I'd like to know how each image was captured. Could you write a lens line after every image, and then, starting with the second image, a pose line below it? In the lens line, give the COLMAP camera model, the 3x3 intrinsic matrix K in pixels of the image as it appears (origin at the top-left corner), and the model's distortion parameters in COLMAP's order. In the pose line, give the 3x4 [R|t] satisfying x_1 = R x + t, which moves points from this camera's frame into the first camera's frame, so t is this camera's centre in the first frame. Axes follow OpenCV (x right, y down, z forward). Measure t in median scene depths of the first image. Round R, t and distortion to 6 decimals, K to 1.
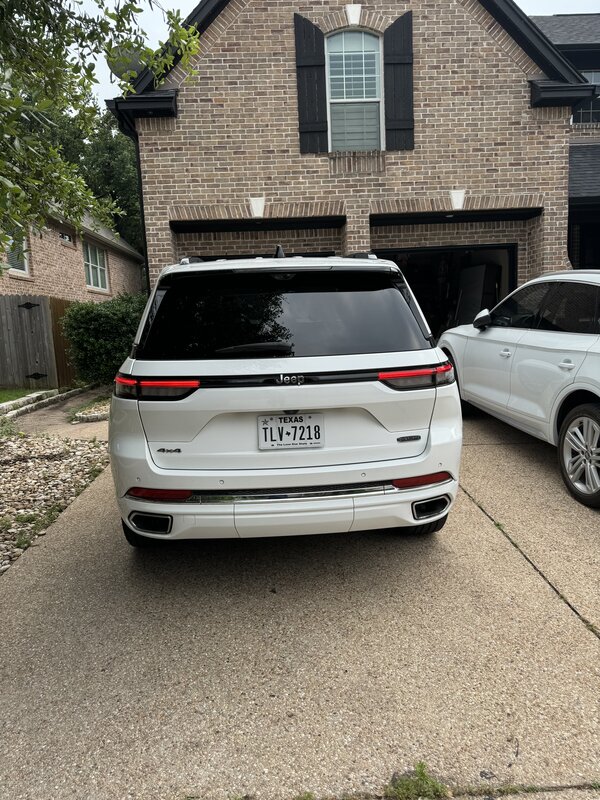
lens RADIAL K [[555.4, 0, 304.4], [0, 555.4, 403.0], [0, 0, 1]] dist [-0.036262, -0.011044]
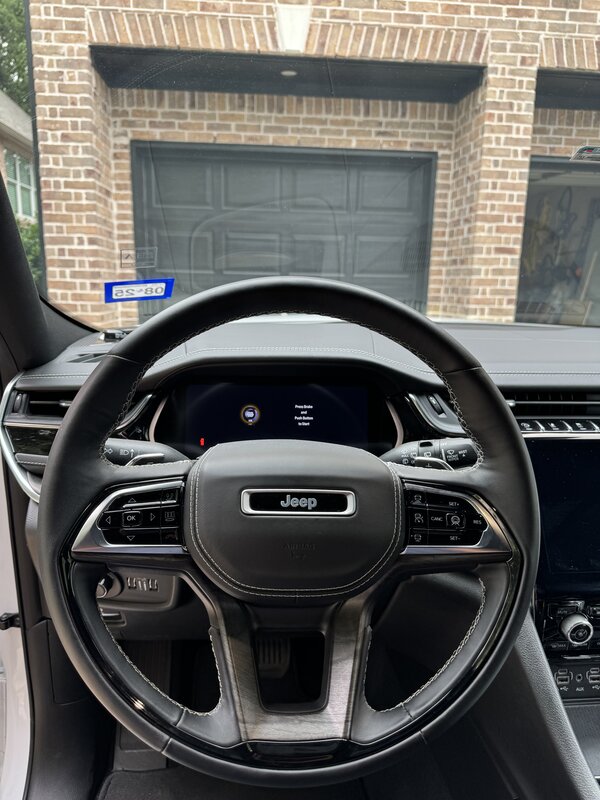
lens RADIAL K [[555.4, 0, 299.8], [0, 555.4, 397.4], [0, 0, 1]] dist [-0.036262, -0.011044]
pose [[0.997526, 0.053184, 0.045966, -0.083688], [-0.056183, 0.996195, 0.066628, -0.090445], [-0.042247, -0.069046, 0.996719, 0.545926]]
